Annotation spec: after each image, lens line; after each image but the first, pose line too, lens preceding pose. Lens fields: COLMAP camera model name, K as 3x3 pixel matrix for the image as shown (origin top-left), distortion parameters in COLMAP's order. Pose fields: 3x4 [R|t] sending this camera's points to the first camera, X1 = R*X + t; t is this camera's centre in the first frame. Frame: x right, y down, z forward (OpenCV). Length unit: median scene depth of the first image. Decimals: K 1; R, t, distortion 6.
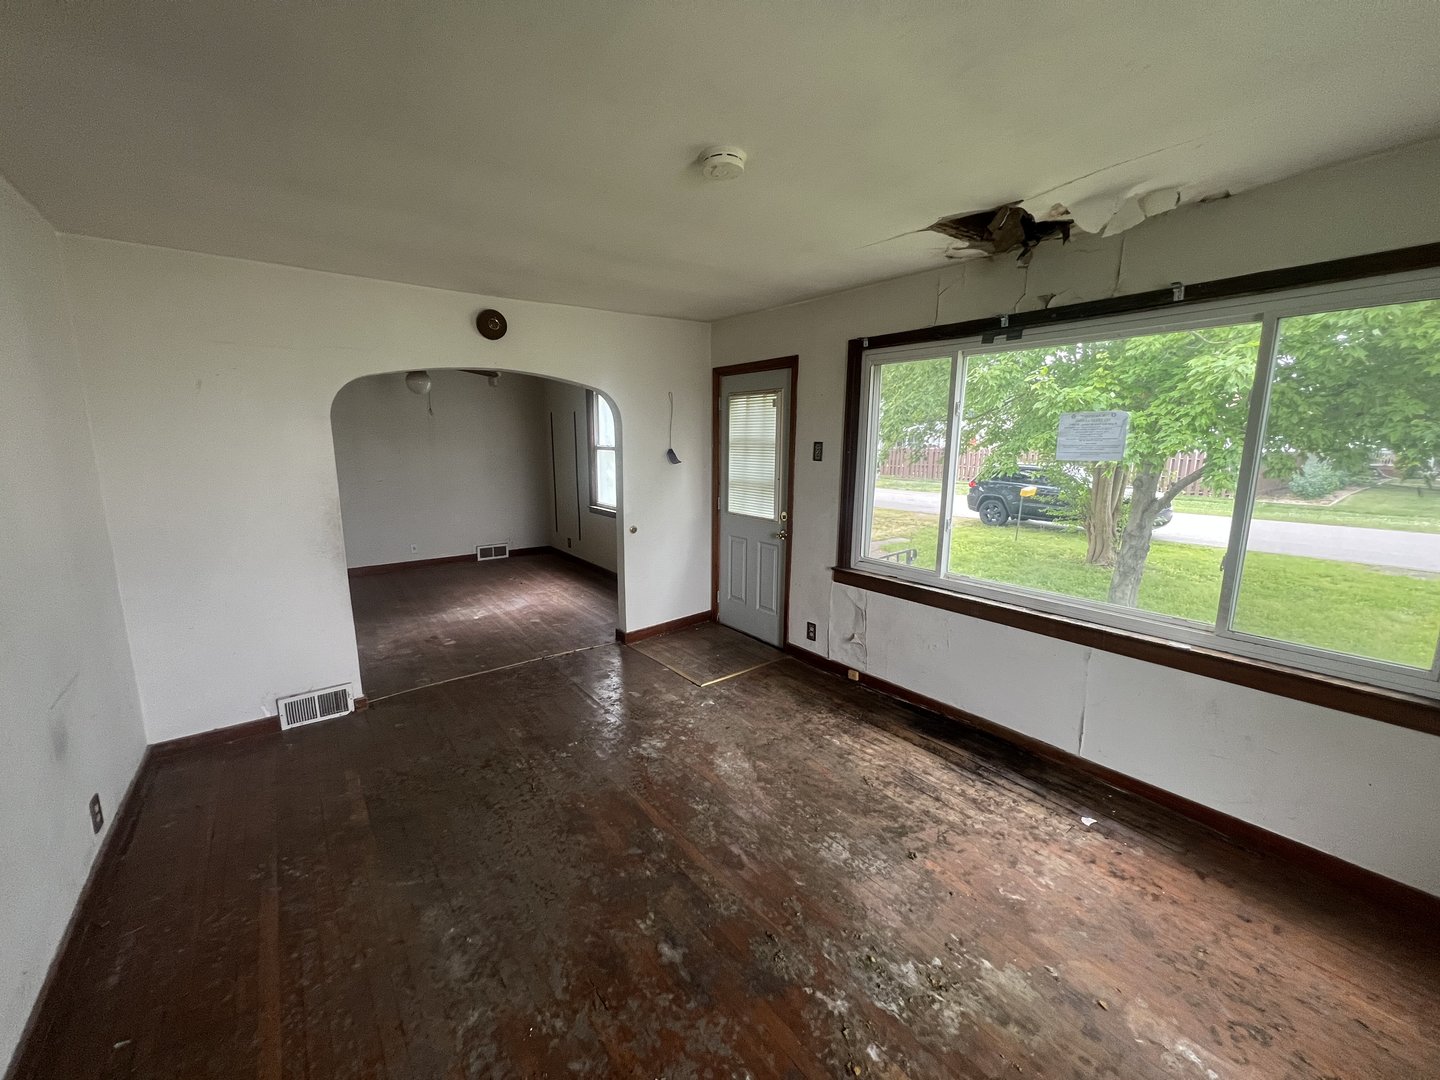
lens RADIAL K [[575.4, 0, 710.9], [0, 575.4, 539.5], [0, 0, 1]] dist [0.000277, 0.000760]
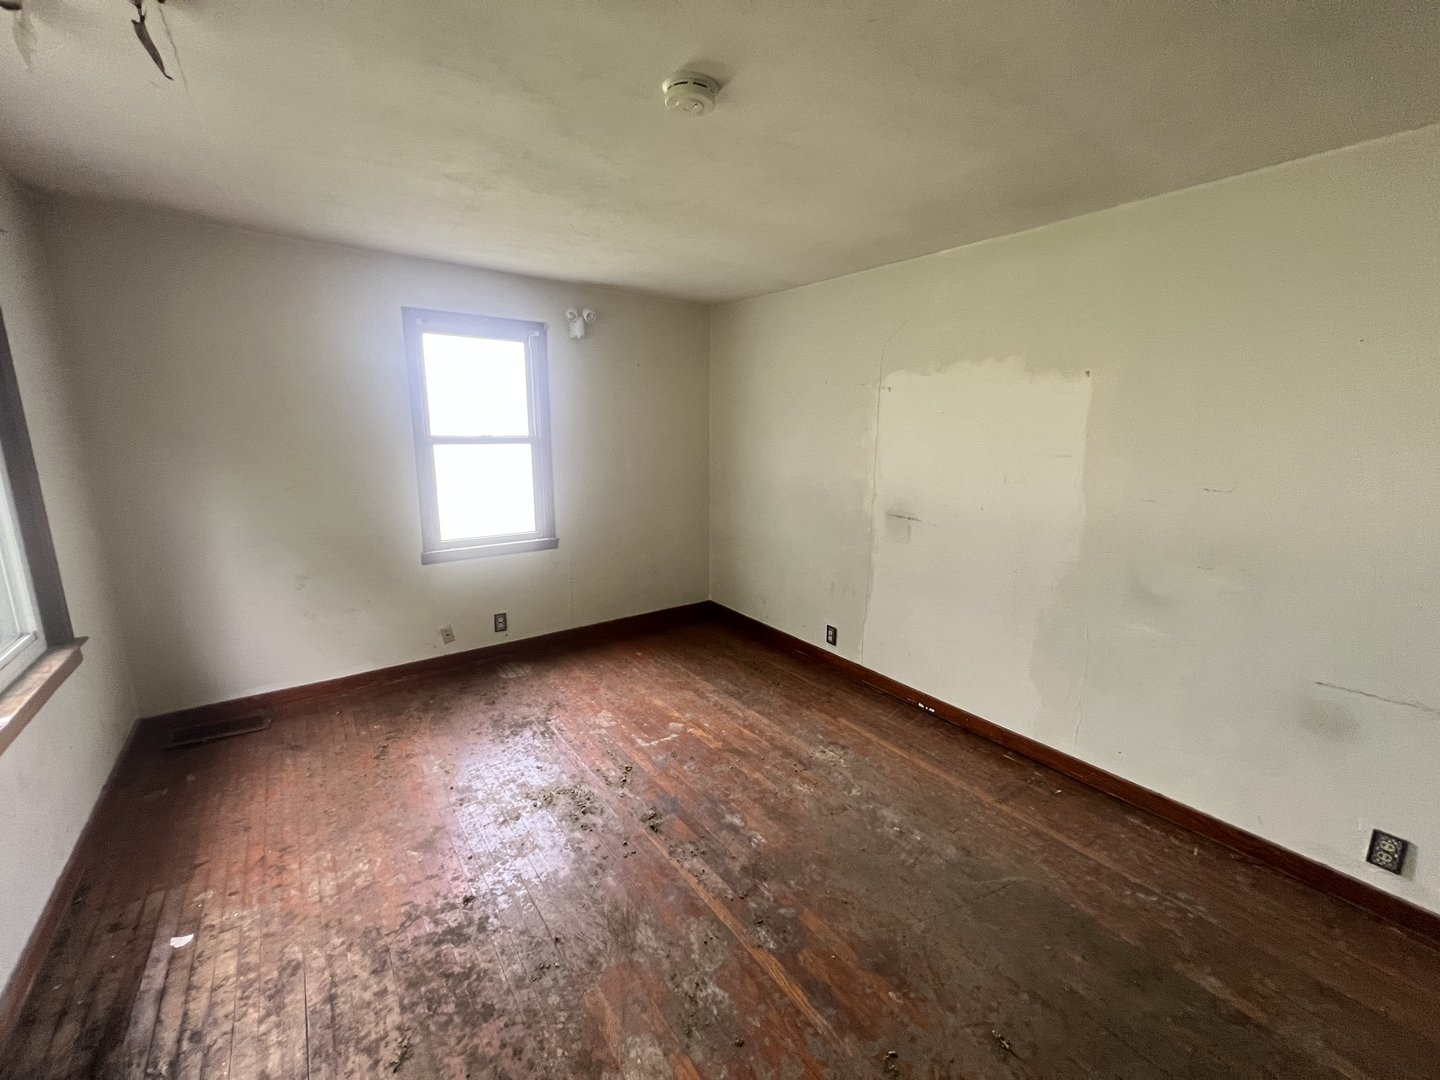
lens RADIAL K [[575.4, 0, 713.7], [0, 575.4, 534.9], [0, 0, 1]] dist [0.000277, 0.000760]
pose [[-0.999852, -0.012785, 0.011508, -0.019372], [-0.007909, 0.935783, 0.352488, -0.208920], [-0.015275, 0.352345, -0.935746, 1.210374]]
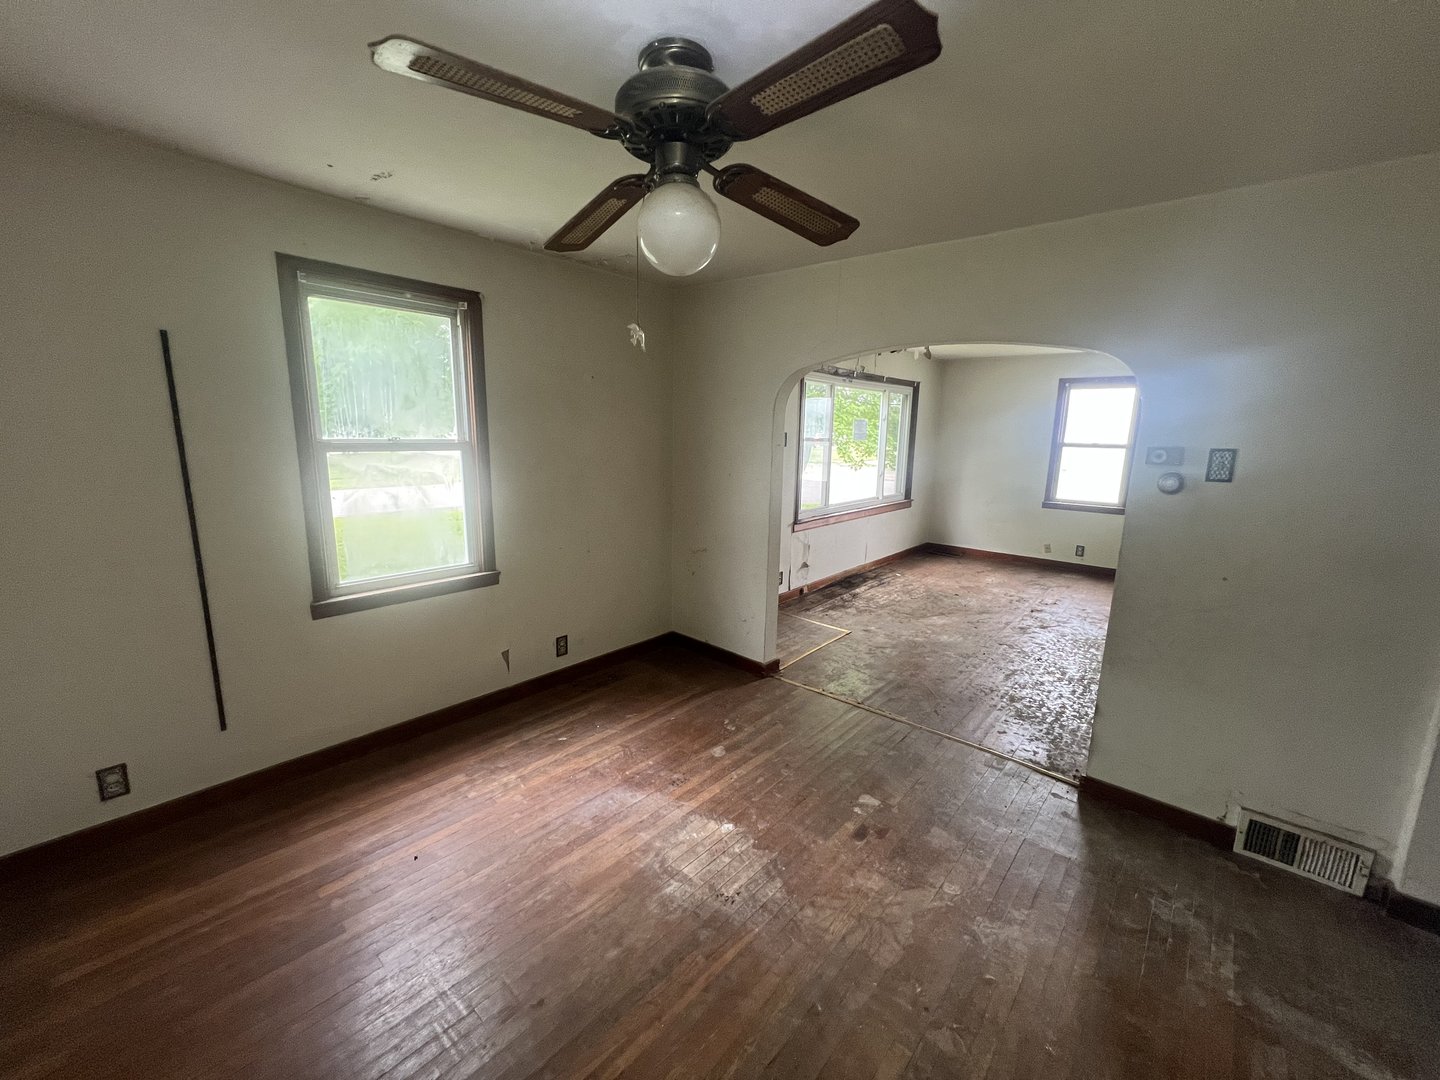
lens RADIAL K [[575.4, 0, 709.9], [0, 575.4, 539.2], [0, 0, 1]] dist [0.000277, 0.000760]
pose [[-0.196746, -0.193768, 0.961116, -1.398299], [0.149085, 0.962965, 0.224660, -0.328994], [-0.969053, 0.187489, -0.160572, 1.828979]]
